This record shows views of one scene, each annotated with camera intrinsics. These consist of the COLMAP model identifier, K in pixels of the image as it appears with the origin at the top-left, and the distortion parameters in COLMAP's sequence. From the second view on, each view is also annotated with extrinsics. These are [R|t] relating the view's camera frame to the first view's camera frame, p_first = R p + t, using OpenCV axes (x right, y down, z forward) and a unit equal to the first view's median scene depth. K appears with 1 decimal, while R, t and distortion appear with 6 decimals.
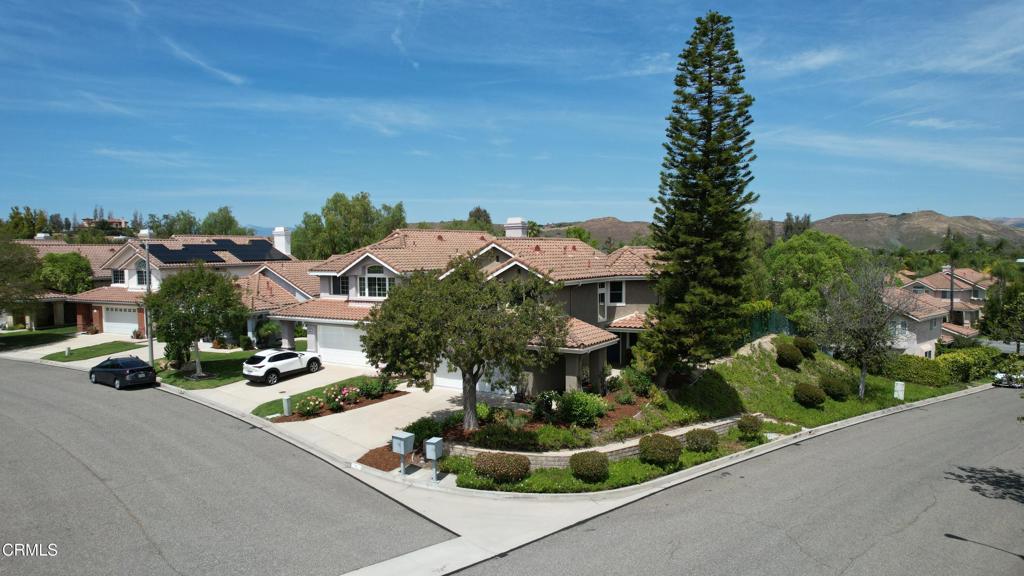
lens RADIAL K [[658.2, 0, 512.2], [0, 658.2, 293.9], [0, 0, 1]] dist [-0.081589, 0.075112]
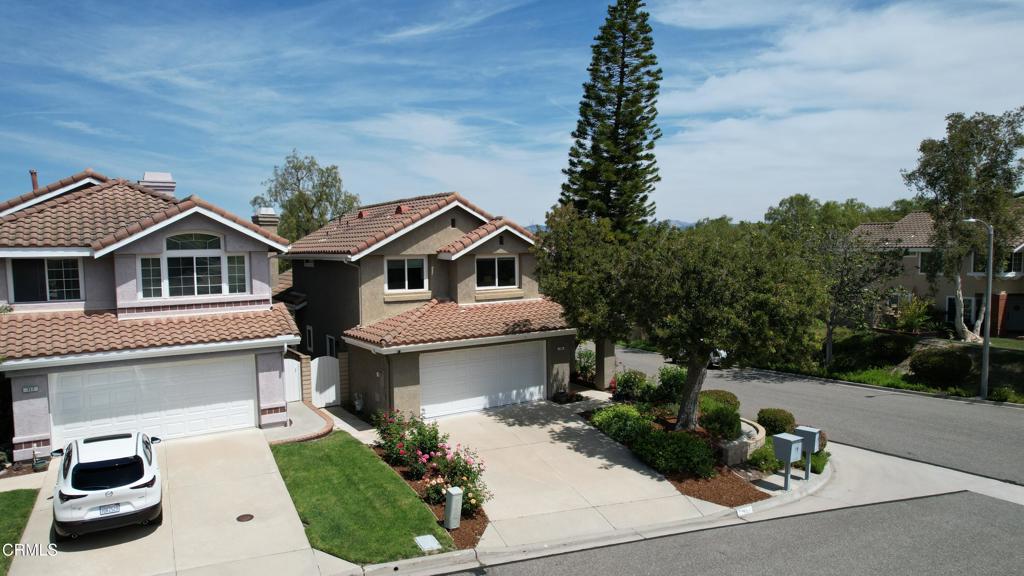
lens RADIAL K [[658.2, 0, 512.2], [0, 658.2, 293.9], [0, 0, 1]] dist [-0.081589, 0.075112]
pose [[0.405302, -0.060434, 0.912183, -0.567001], [0.066081, 0.997139, 0.036702, 0.001169], [-0.911791, 0.045402, 0.408136, 0.571485]]
